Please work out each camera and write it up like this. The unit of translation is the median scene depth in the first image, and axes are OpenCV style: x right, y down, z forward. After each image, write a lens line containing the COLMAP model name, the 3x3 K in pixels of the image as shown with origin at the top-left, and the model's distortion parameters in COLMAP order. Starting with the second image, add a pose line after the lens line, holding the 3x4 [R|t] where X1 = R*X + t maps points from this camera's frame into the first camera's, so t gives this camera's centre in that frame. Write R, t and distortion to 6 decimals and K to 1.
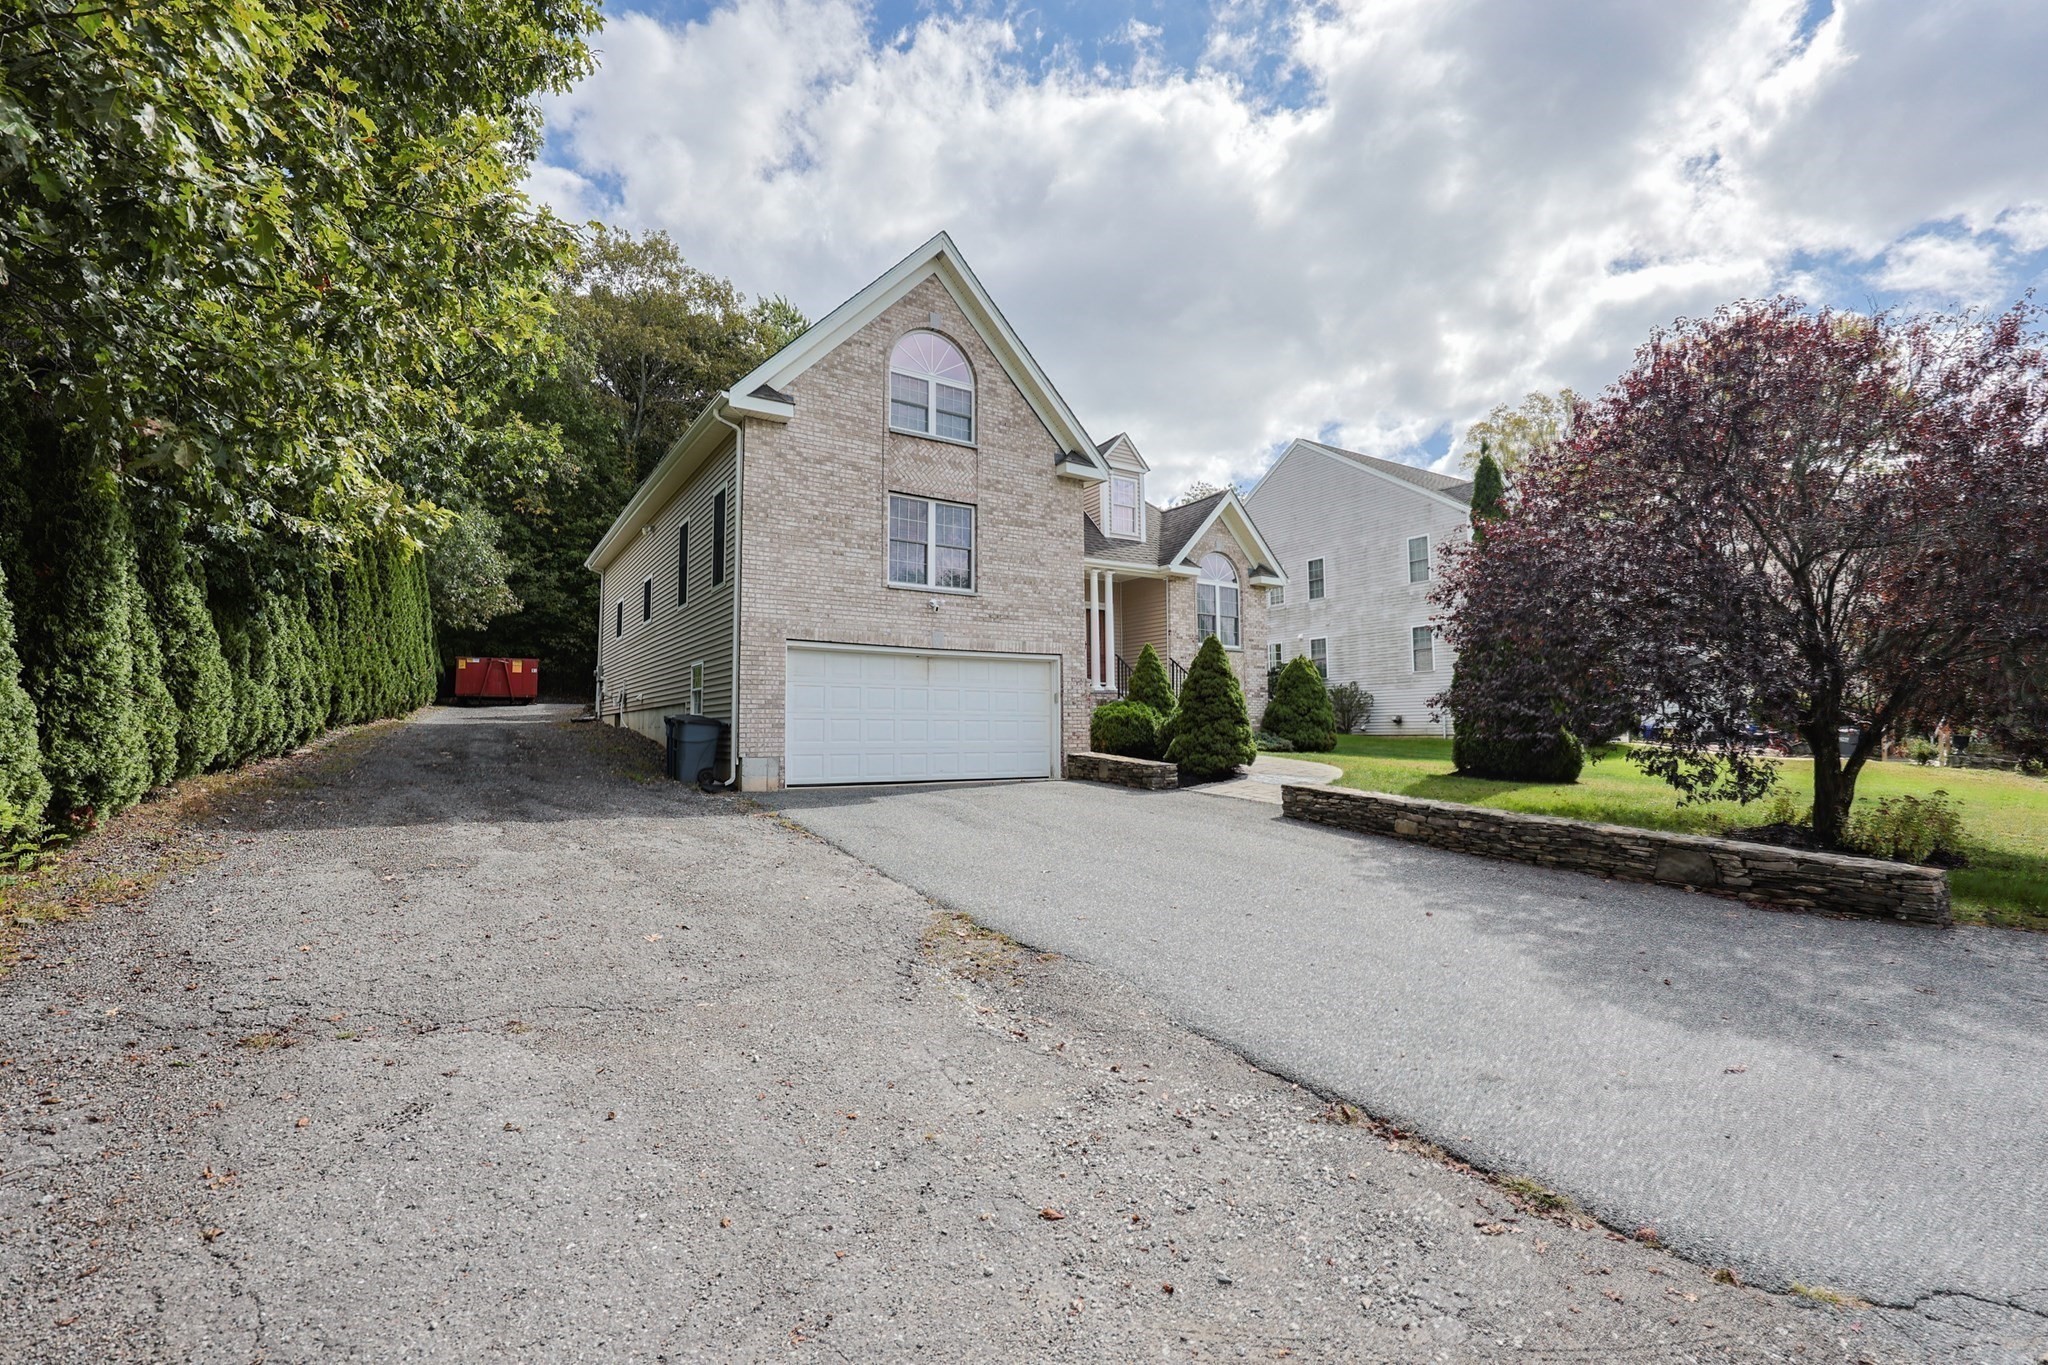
lens RADIAL K [[874.6, 0, 1041.0], [0, 874.6, 665.4], [0, 0, 1]] dist [-0.017433, 0.000112]
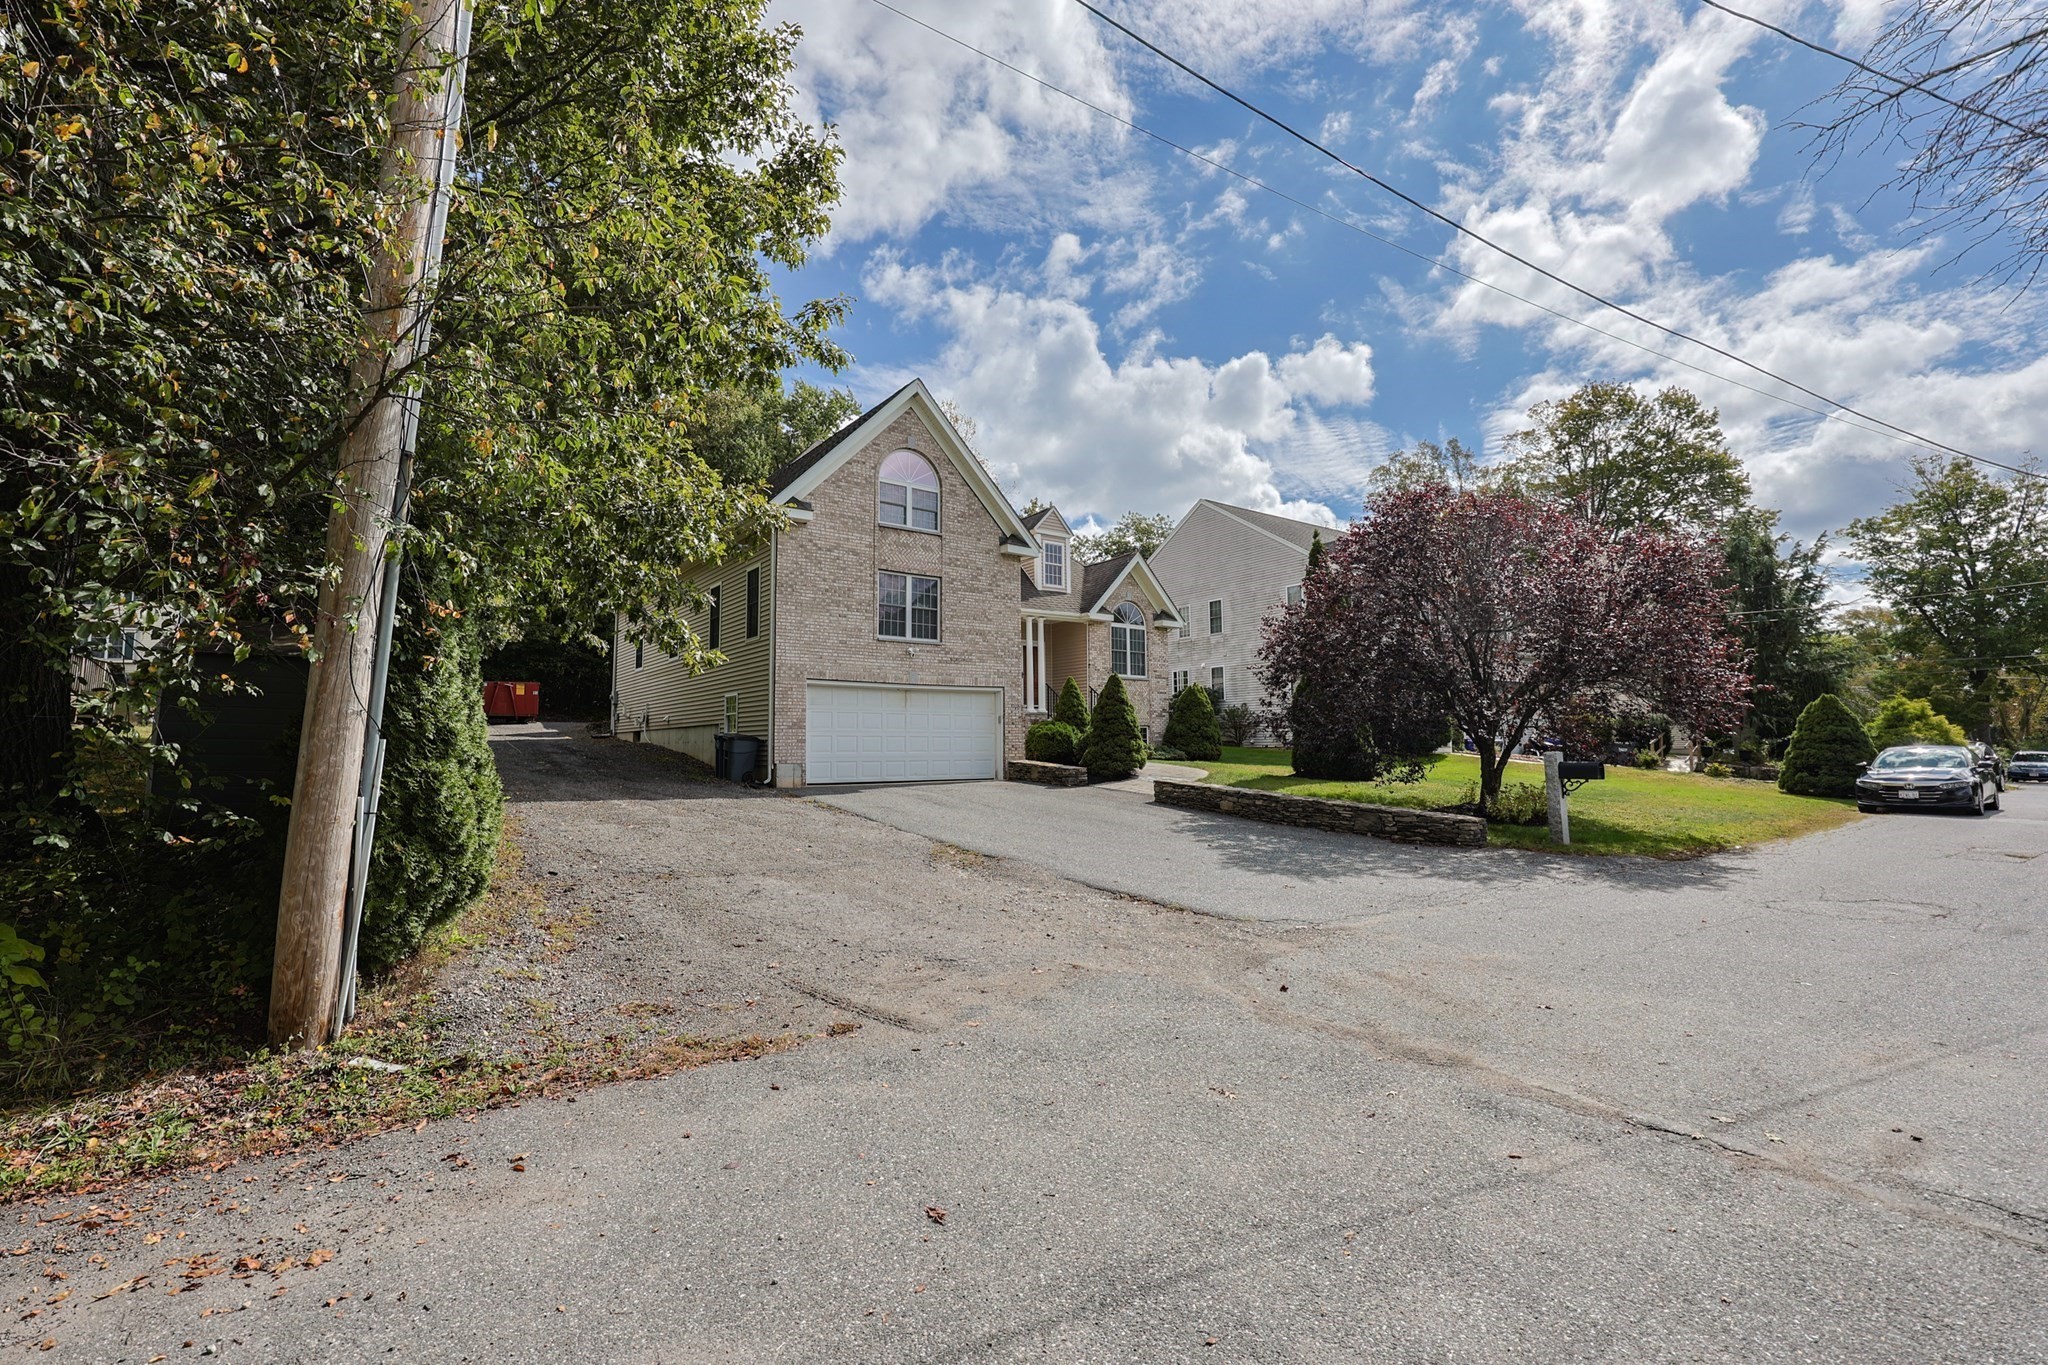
lens RADIAL K [[901.2, 0, 1033.4], [0, 901.2, 659.0], [0, 0, 1]] dist [-0.001646, -0.012324]
pose [[0.998202, 0.002970, 0.059866, -0.014806], [-0.001744, 0.999788, -0.020515, -0.028829], [-0.059914, 0.020374, 0.997996, -0.404543]]
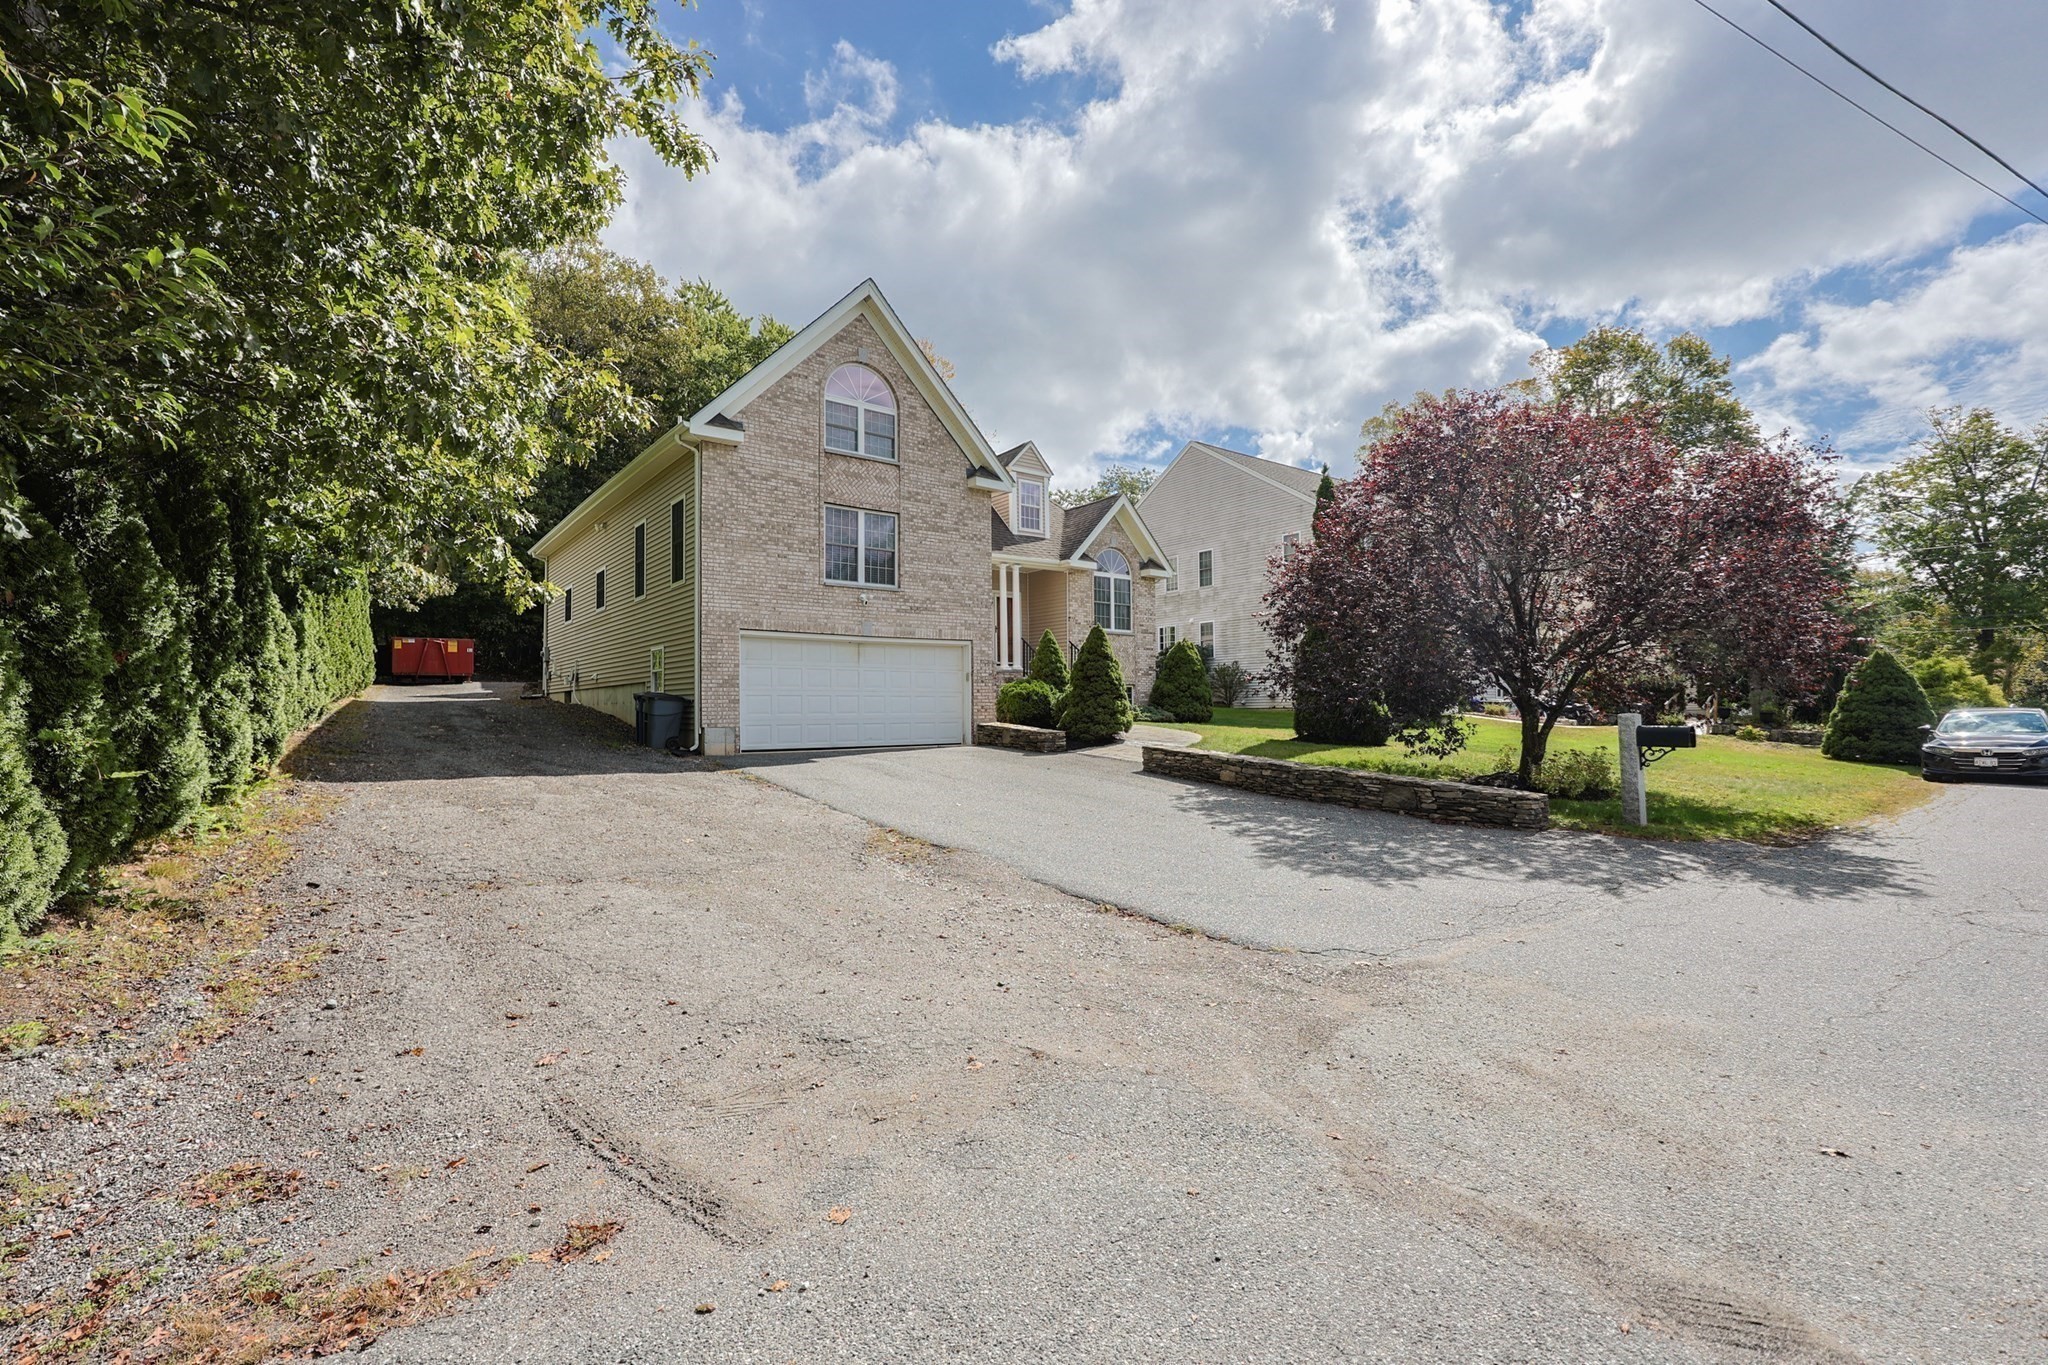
lens RADIAL K [[888.8, 0, 1035.4], [0, 888.8, 673.8], [0, 0, 1]] dist [-0.003735, 0.000227]
pose [[0.996687, -0.000108, 0.081334, 0.011736], [-0.003020, 0.999261, 0.038330, -0.014595], [-0.081278, -0.038448, 0.995950, -0.219297]]
